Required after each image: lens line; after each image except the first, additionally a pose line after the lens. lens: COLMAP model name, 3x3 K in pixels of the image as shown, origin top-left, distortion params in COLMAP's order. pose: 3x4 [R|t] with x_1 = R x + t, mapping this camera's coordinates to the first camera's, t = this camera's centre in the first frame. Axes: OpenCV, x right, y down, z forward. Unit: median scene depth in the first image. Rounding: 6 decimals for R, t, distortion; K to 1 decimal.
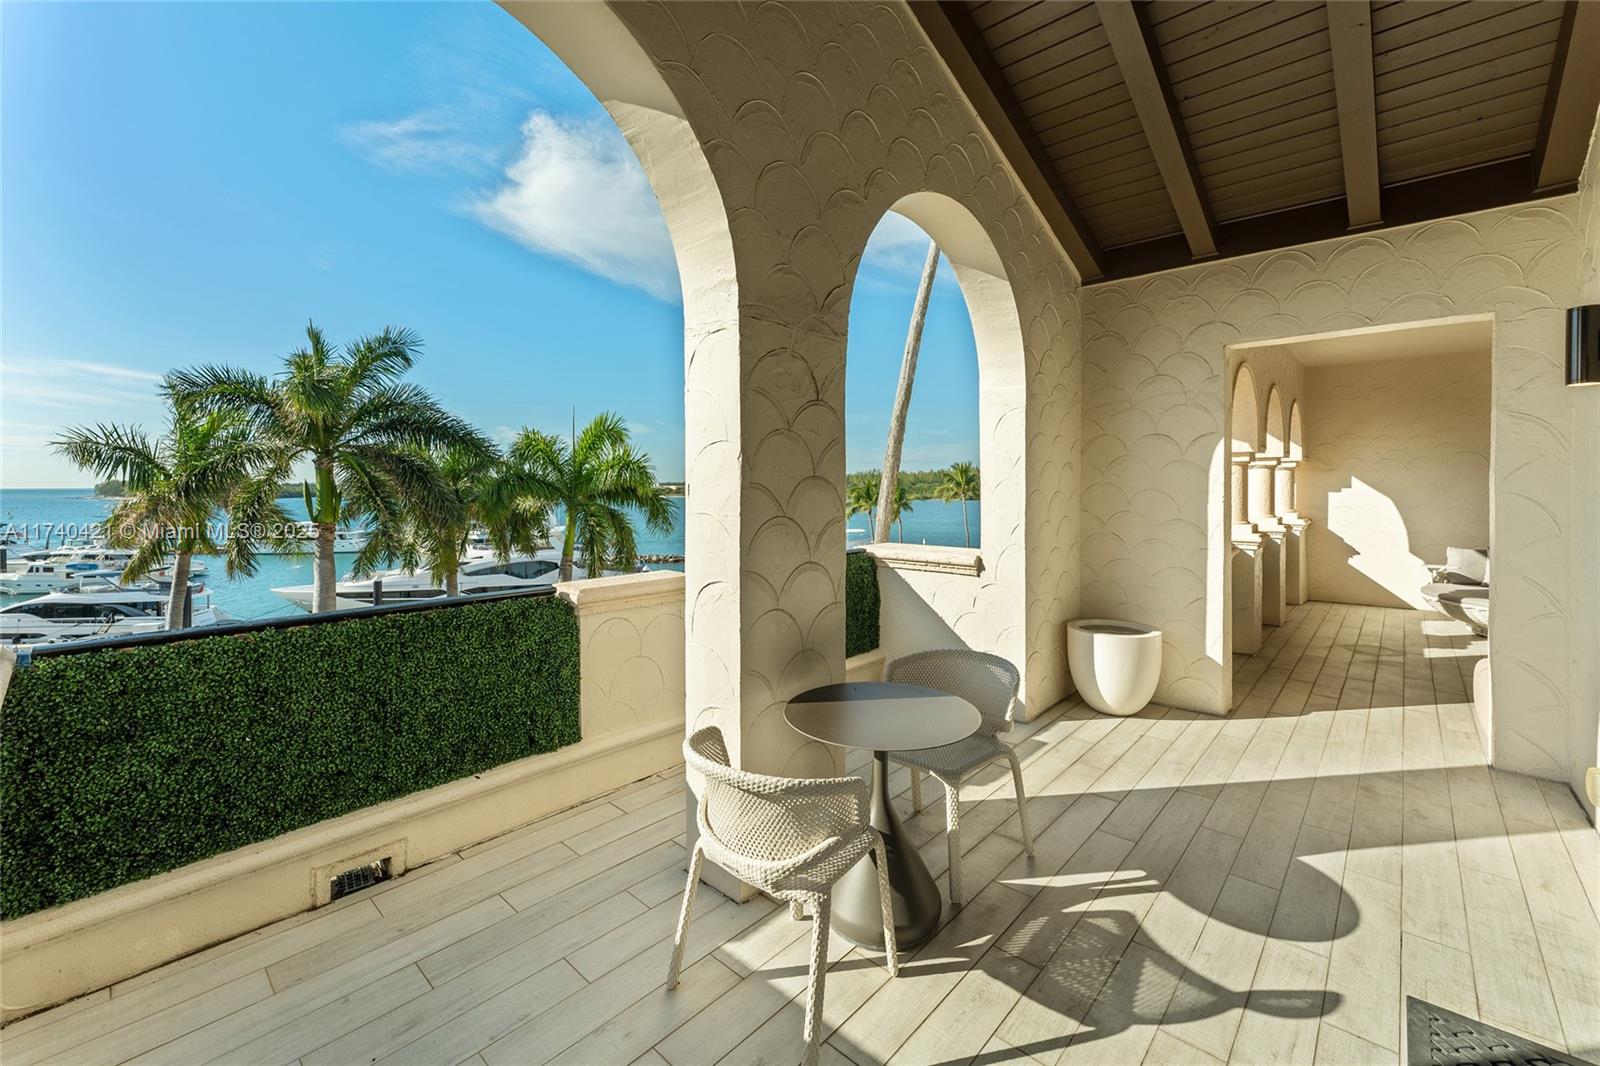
lens RADIAL K [[644.9, 0, 798.4], [0, 644.9, 491.7], [0, 0, 1]] dist [-0.000054, 0.000216]
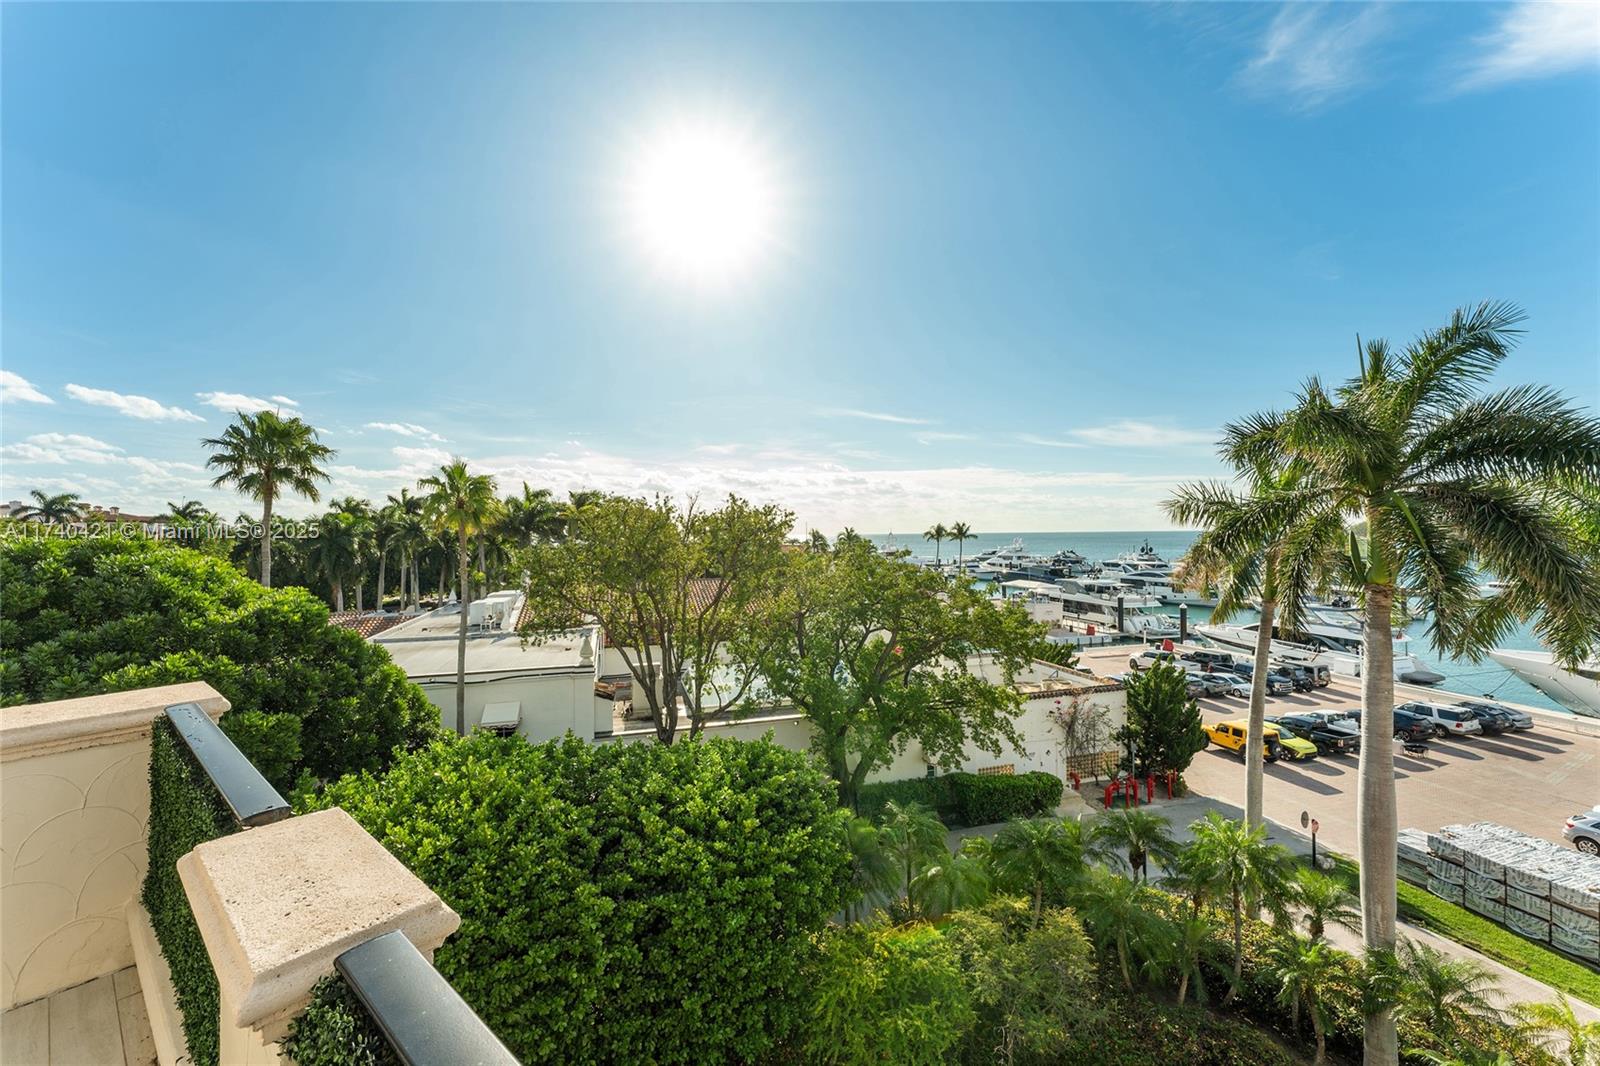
lens RADIAL K [[644.9, 0, 805.7], [0, 644.9, 534.5], [0, 0, 1]] dist [-0.000054, 0.000216]
pose [[0.058599, 0.003658, -0.998275, 0.055103], [-0.003731, 0.999987, 0.003445, -0.056717], [0.998275, 0.003522, 0.058612, 1.003999]]
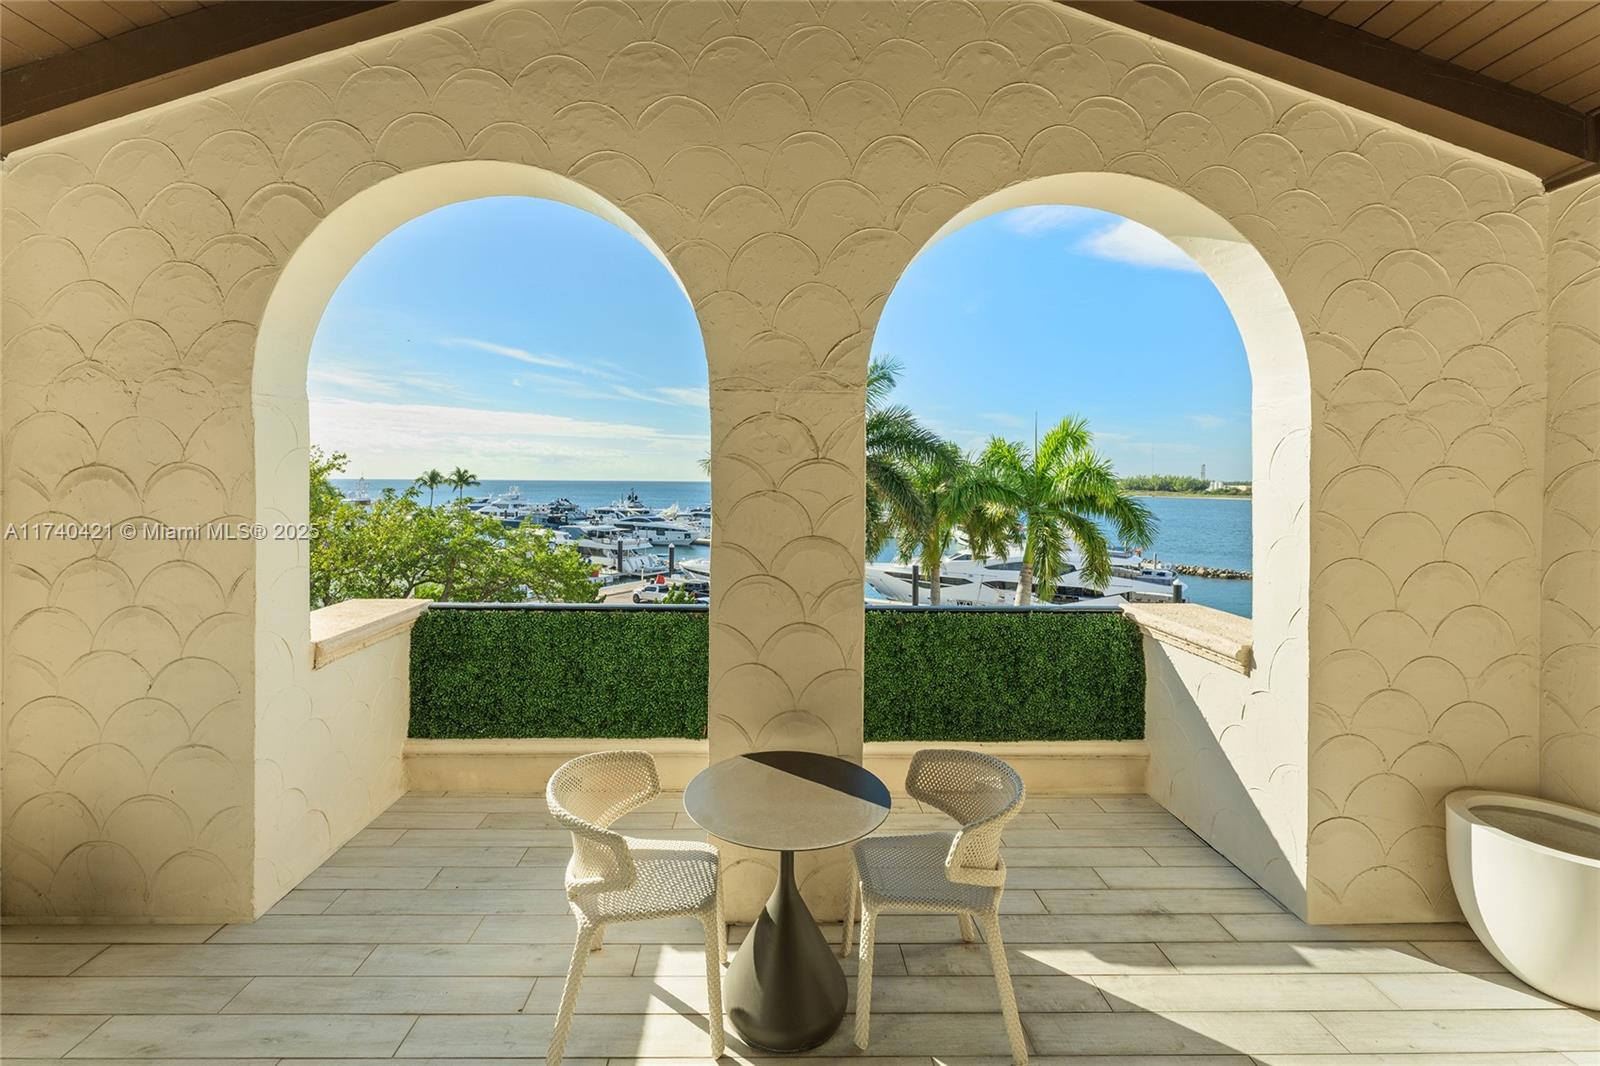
lens RADIAL K [[644.9, 0, 782.9], [0, 644.9, 487.7], [0, 0, 1]] dist [-0.000054, 0.000216]
pose [[0.699671, 0.015233, -0.714303, 0.376556], [-0.018813, 0.999819, 0.002894, -0.054011], [0.714217, 0.011413, 0.699831, 0.151298]]
